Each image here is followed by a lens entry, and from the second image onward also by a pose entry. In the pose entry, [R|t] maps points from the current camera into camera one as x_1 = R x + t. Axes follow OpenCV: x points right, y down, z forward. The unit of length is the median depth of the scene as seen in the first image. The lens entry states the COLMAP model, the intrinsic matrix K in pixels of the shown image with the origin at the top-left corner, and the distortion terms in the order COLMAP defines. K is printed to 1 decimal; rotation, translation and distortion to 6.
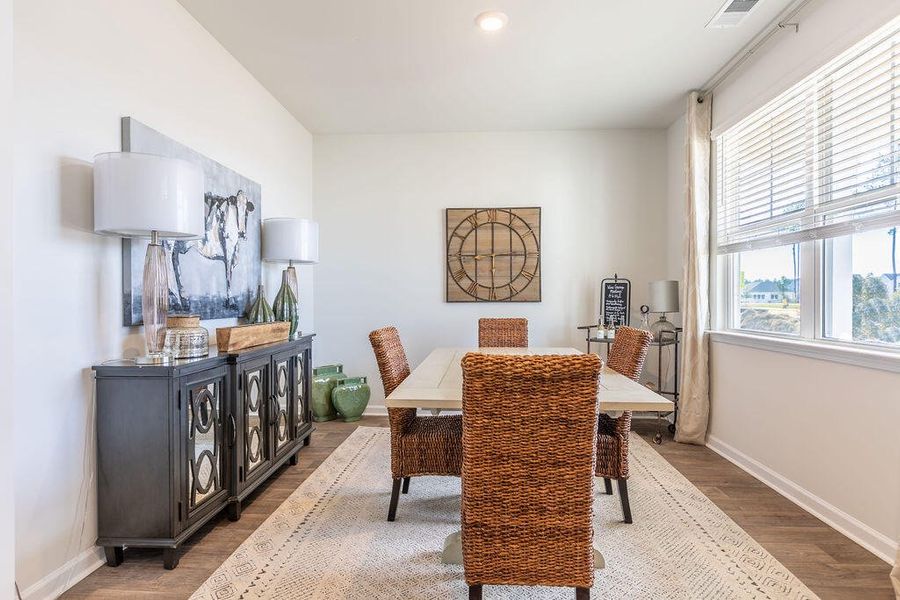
lens RADIAL K [[473.4, 0, 450.0], [0, 473.4, 300.0], [0, 0, 1]] dist [-0.000516, -0.000750]
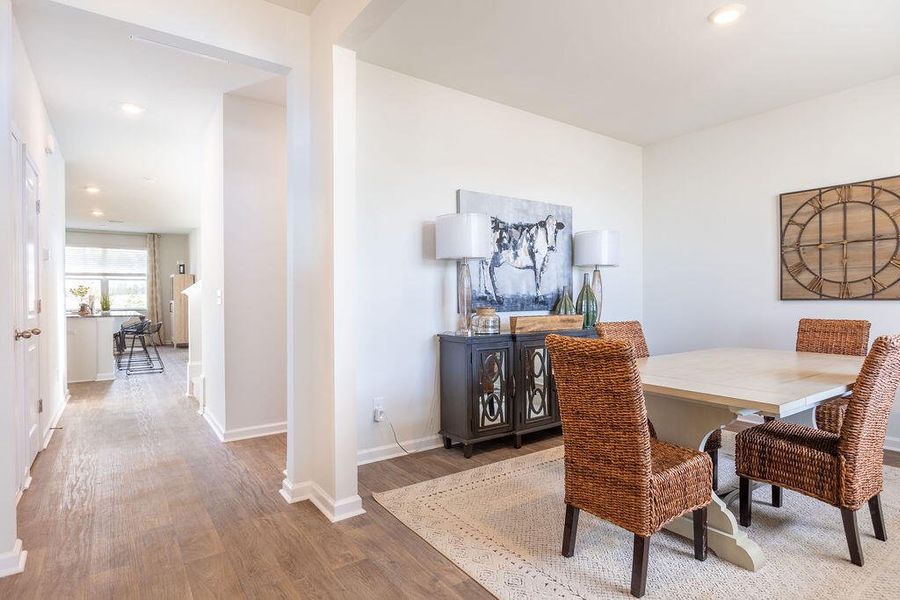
lens RADIAL K [[485.6, 0, 450.0], [0, 485.6, 300.0], [0, 0, 1]] dist [-0.002938, -0.001556]
pose [[0.616282, 0.003307, -0.787519, 0.472239], [0.000074, 0.999991, 0.004257, 0.001210], [0.787525, -0.002682, 0.616276, -0.068140]]
